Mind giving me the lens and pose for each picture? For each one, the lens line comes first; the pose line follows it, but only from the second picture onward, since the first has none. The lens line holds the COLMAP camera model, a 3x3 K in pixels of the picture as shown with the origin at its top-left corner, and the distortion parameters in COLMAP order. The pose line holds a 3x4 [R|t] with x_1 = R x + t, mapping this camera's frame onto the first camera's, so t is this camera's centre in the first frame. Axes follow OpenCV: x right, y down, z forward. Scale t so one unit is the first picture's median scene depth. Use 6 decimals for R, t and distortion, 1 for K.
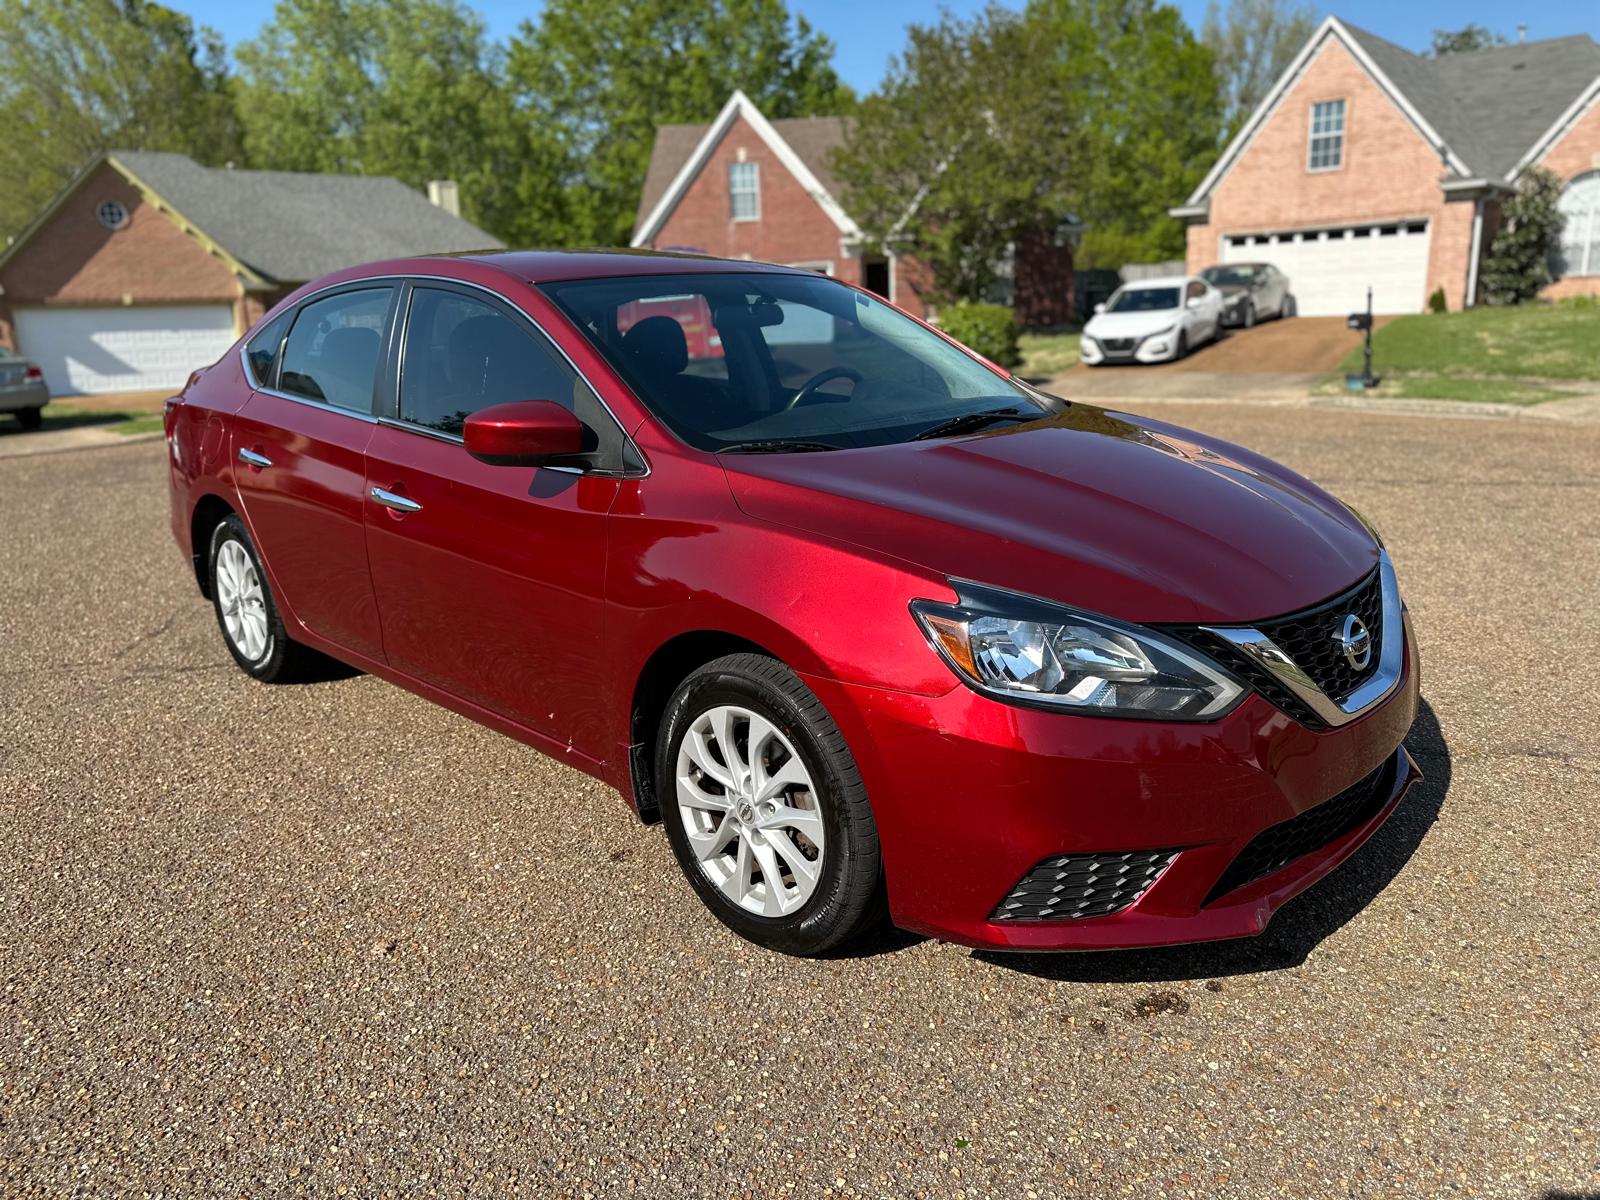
lens RADIAL K [[1136.3, 0, 810.1], [0, 1136.3, 626.6], [0, 0, 1]] dist [0.025833, -0.031808]
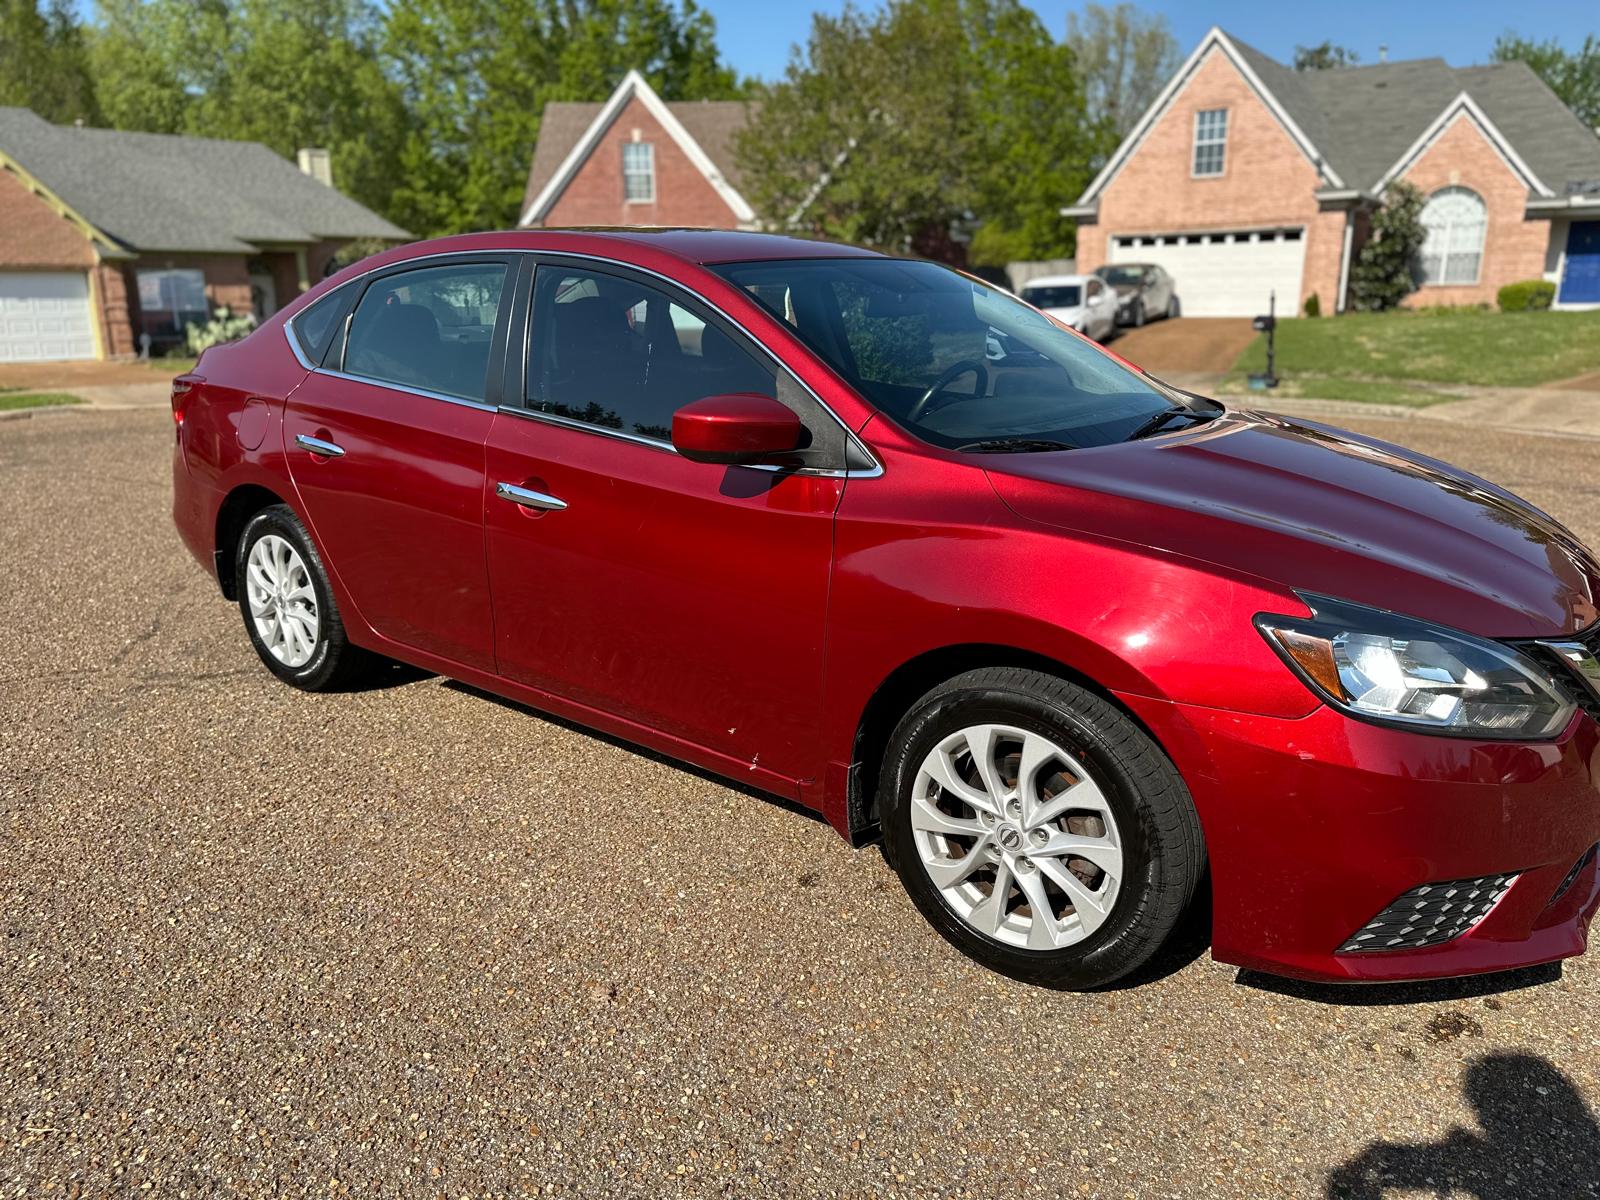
lens RADIAL K [[1136.3, 0, 804.8], [0, 1136.3, 620.4], [0, 0, 1]] dist [0.025833, -0.031808]
pose [[0.993726, -0.002405, 0.111818, -0.032824], [0.001873, 0.999986, 0.004868, -0.002043], [-0.111829, -0.004628, 0.993717, 0.008763]]
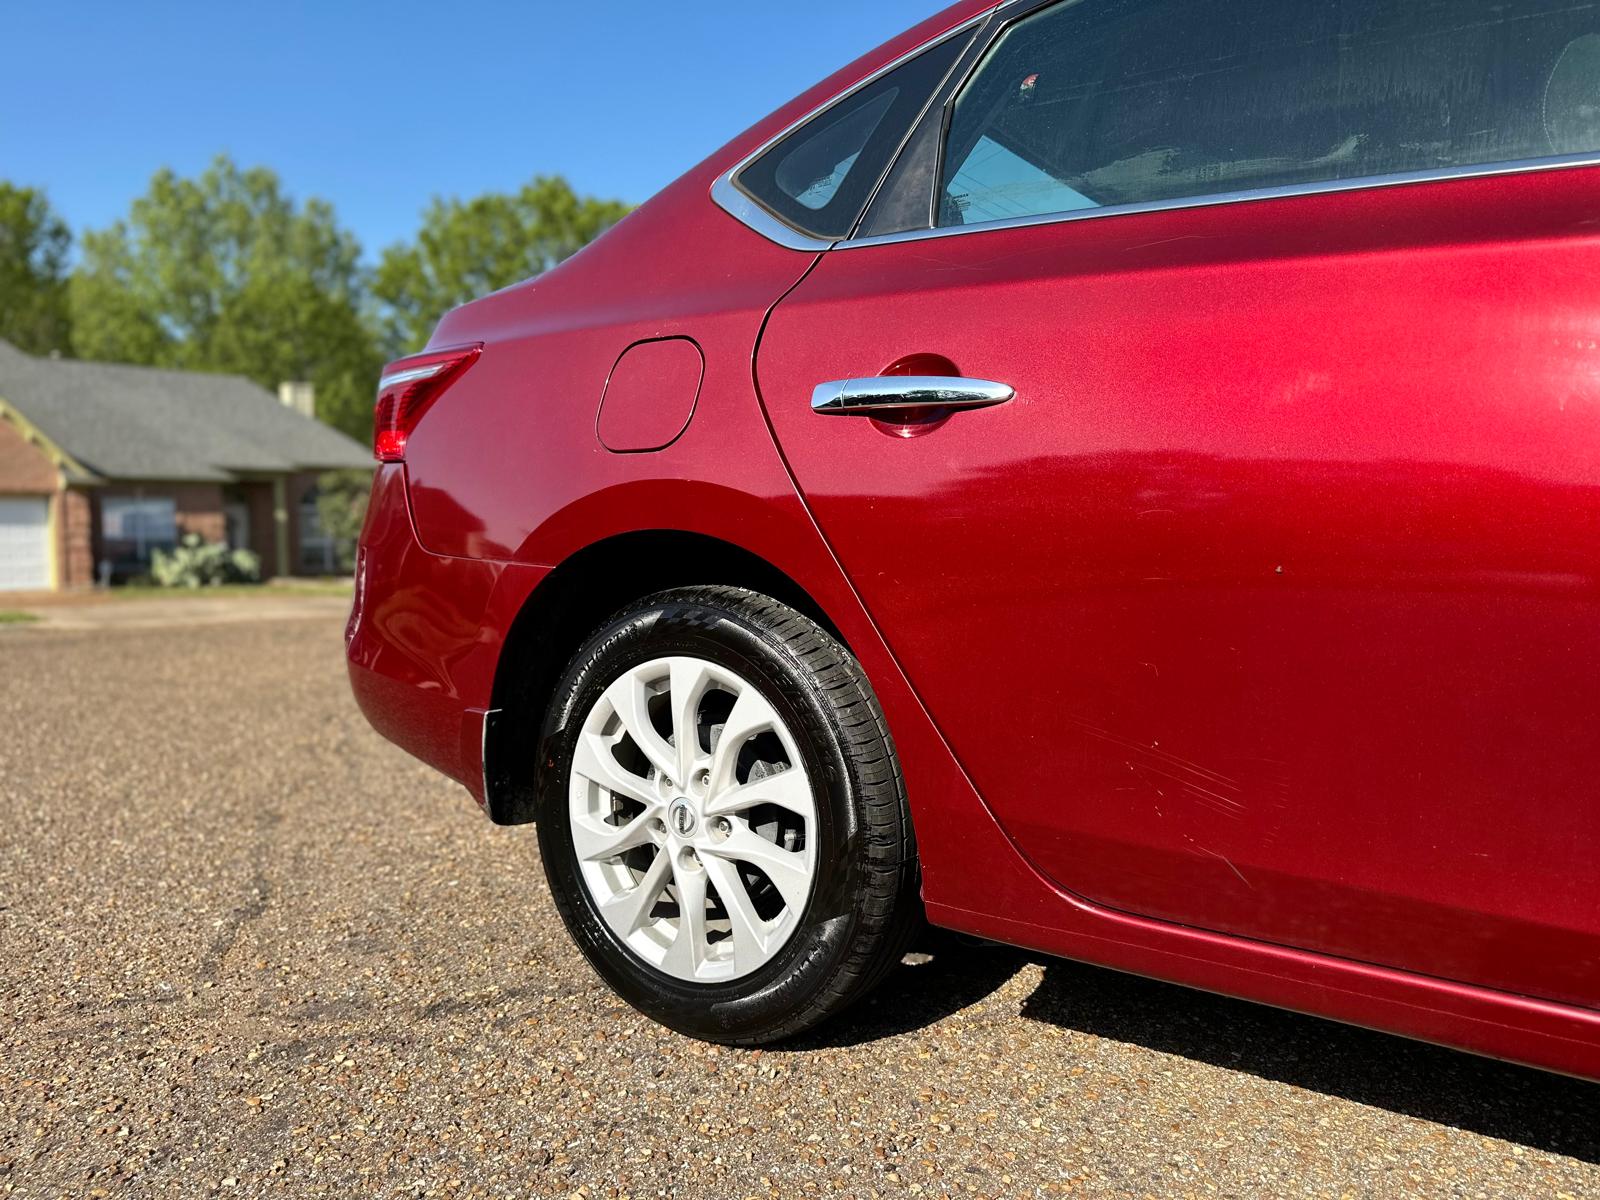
lens RADIAL K [[1136.3, 0, 790.8], [0, 1136.3, 612.6], [0, 0, 1]] dist [0.025833, -0.031808]
pose [[0.988359, 0.007822, 0.151938, -0.091845], [0.024445, 0.977537, -0.209340, -0.001826], [-0.150163, 0.210617, 0.965967, 0.109600]]
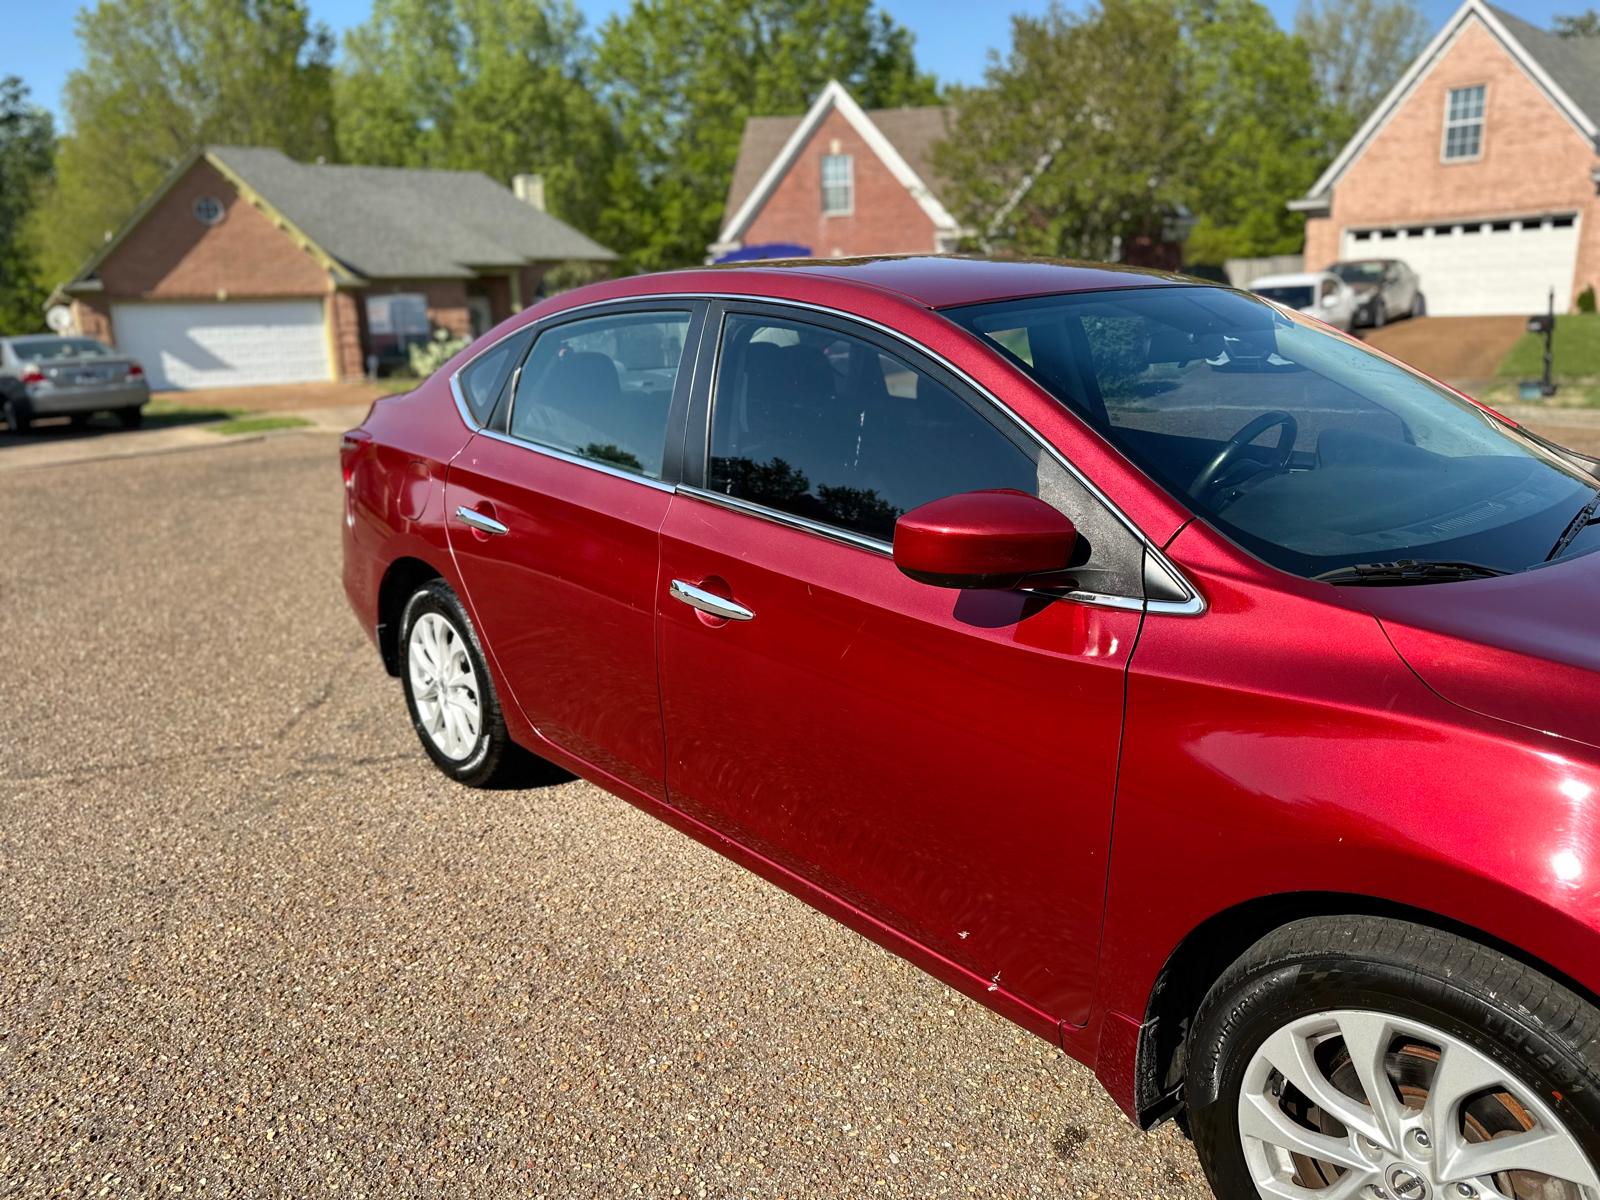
lens RADIAL K [[1136.3, 0, 795.9], [0, 1136.3, 614.2], [0, 0, 1]] dist [0.025833, -0.031808]
pose [[0.998110, 0.018742, -0.058520, -0.035440], [-0.019022, 0.999810, -0.004244, -0.013429], [0.058430, 0.005349, 0.998277, 0.036375]]
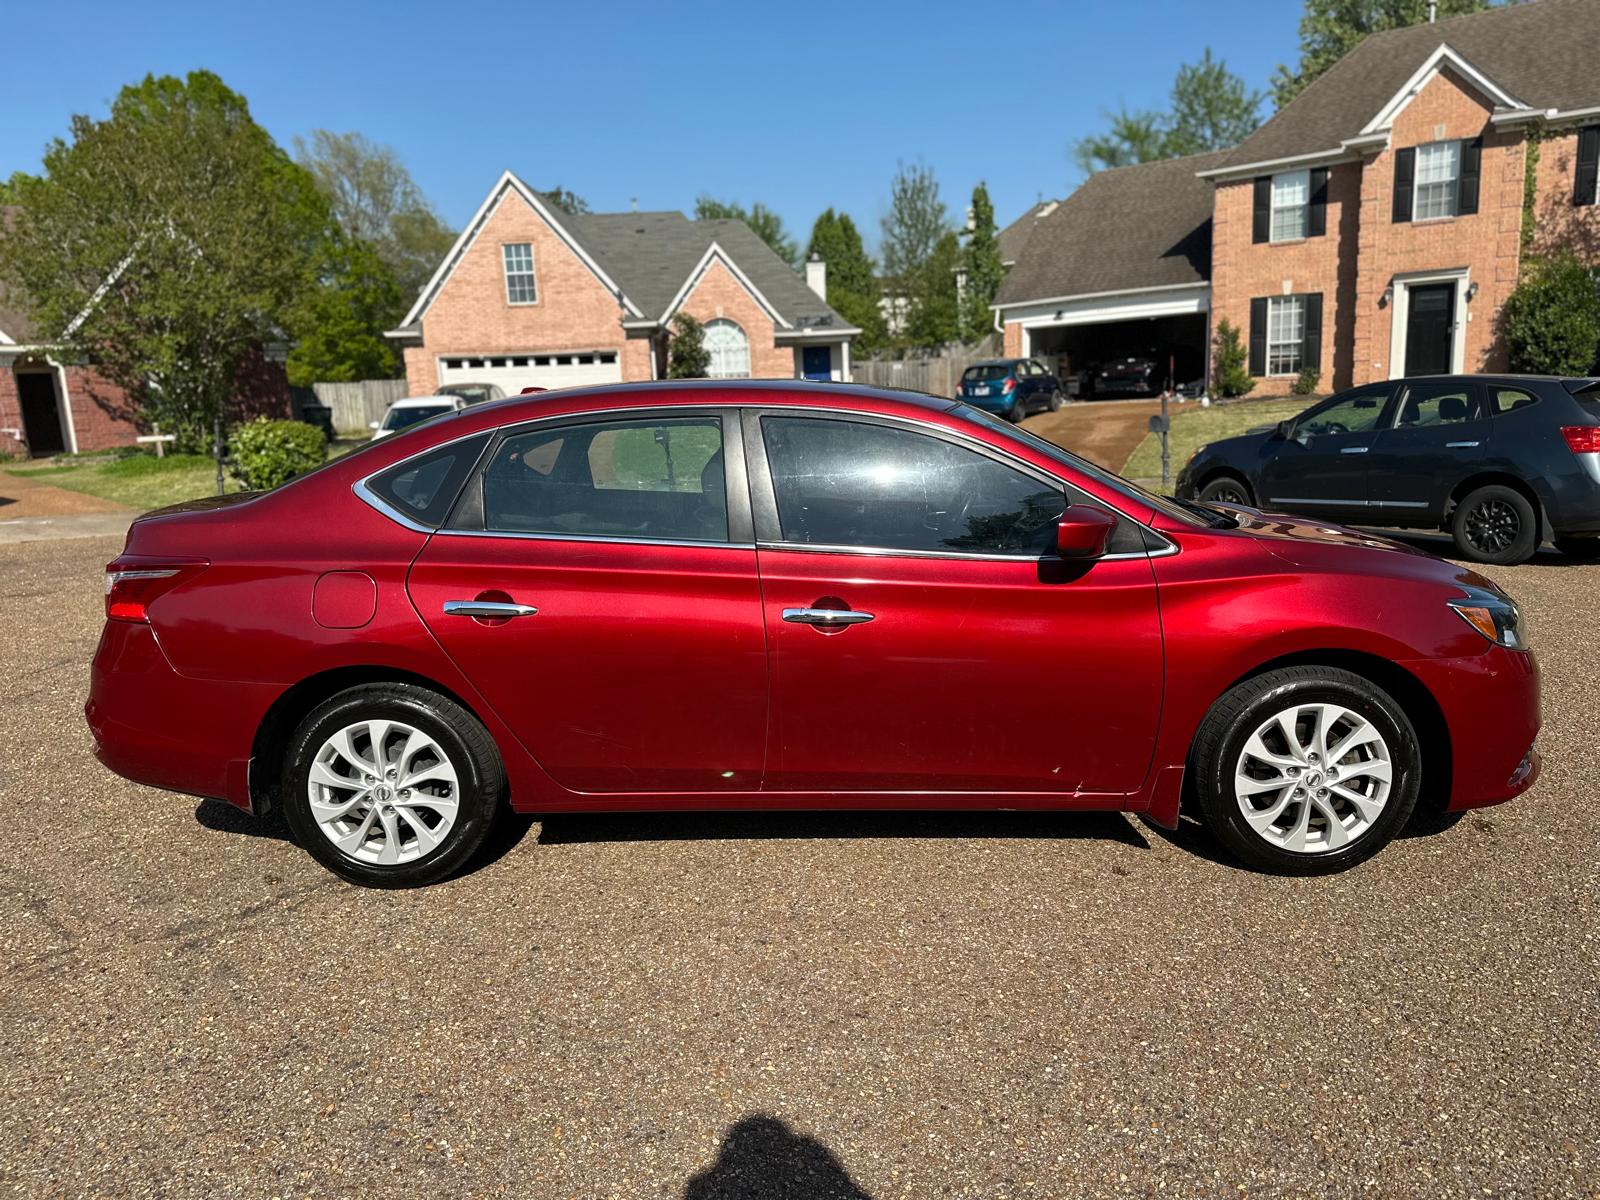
lens RADIAL K [[1136.3, 0, 853.8], [0, 1136.3, 628.3], [0, 0, 1]] dist [0.025833, -0.031808]
pose [[0.708391, -0.129802, 0.693782, -0.142124], [0.195392, 0.980594, -0.016044, -0.010513], [-0.678236, 0.146926, 0.720006, 0.031682]]
